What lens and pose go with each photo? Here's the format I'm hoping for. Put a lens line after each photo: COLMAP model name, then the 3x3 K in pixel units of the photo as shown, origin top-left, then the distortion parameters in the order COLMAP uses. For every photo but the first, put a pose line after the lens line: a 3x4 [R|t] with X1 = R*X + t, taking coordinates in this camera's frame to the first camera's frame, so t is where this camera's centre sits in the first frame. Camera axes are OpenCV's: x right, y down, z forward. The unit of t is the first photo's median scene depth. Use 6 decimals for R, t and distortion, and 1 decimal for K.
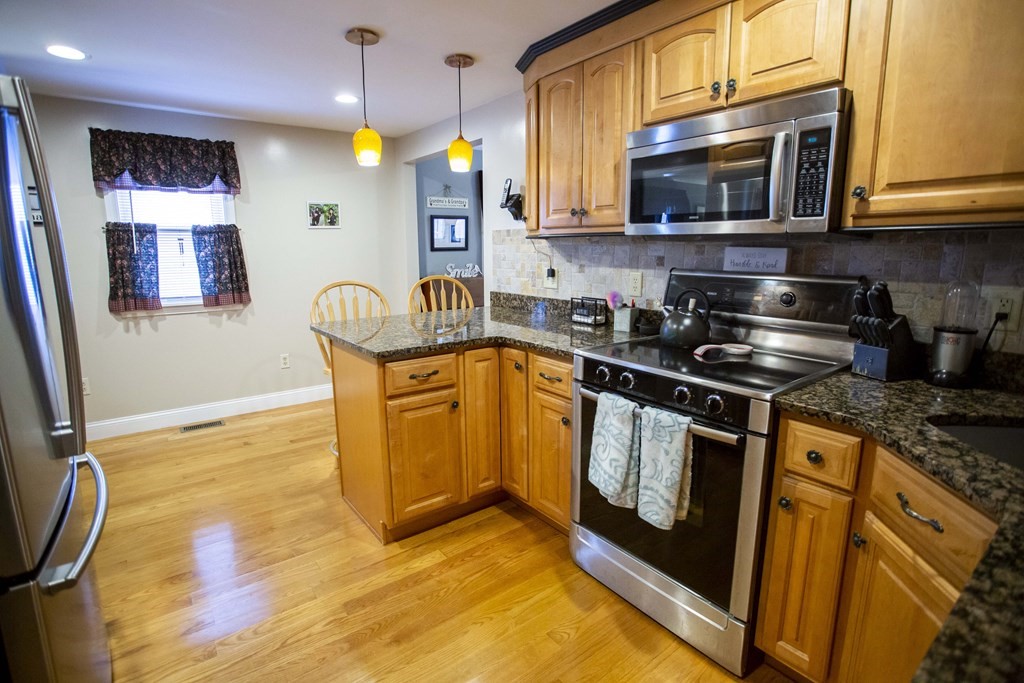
lens RADIAL K [[499.2, 0, 511.9], [0, 499.2, 337.4], [0, 0, 1]] dist [-0.070335, 0.029091]
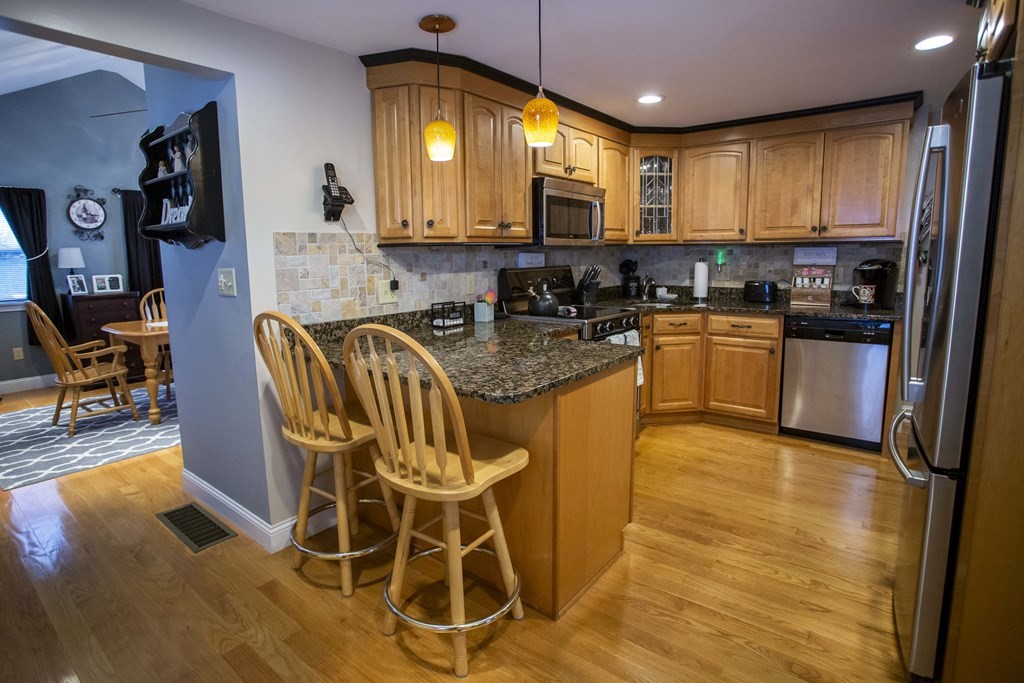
lens RADIAL K [[499.2, 0, 529.2], [0, 499.2, 320.3], [0, 0, 1]] dist [-0.070335, 0.029091]
pose [[-0.248941, -0.119428, 0.961127, -0.813566], [0.191296, 0.966756, 0.169675, -0.168383], [-0.949439, 0.226098, -0.217819, 0.953333]]
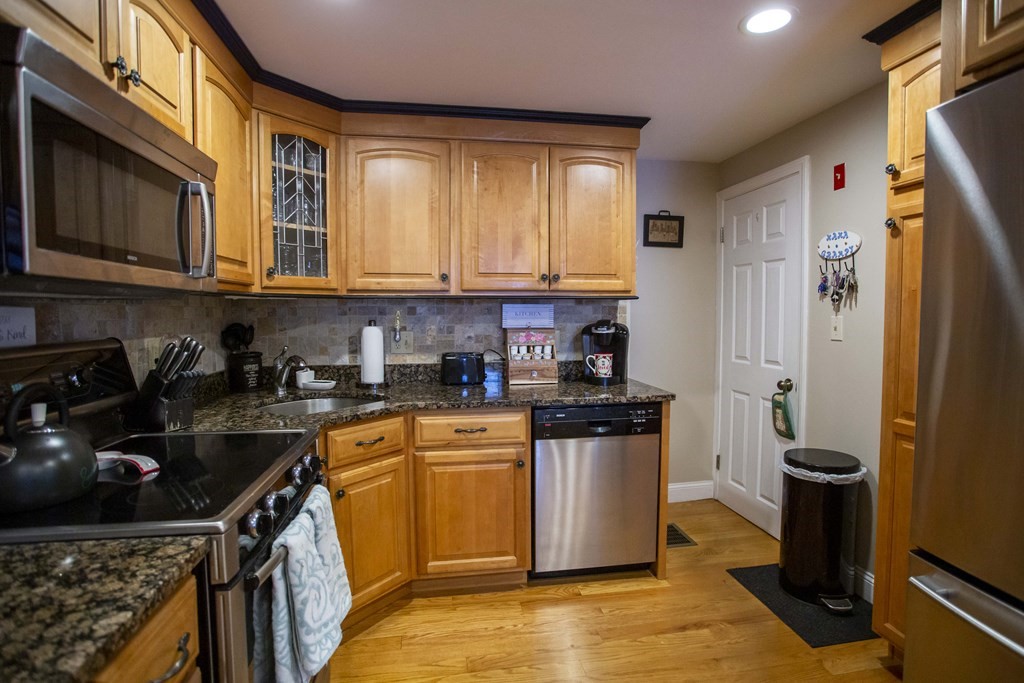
lens RADIAL K [[499.2, 0, 503.9], [0, 499.2, 341.7], [0, 0, 1]] dist [-0.070335, 0.029091]
pose [[-0.868005, -0.021430, 0.496092, -0.200804], [0.097212, 0.972402, 0.212096, -0.132261], [-0.486946, 0.232327, -0.841967, 0.775670]]
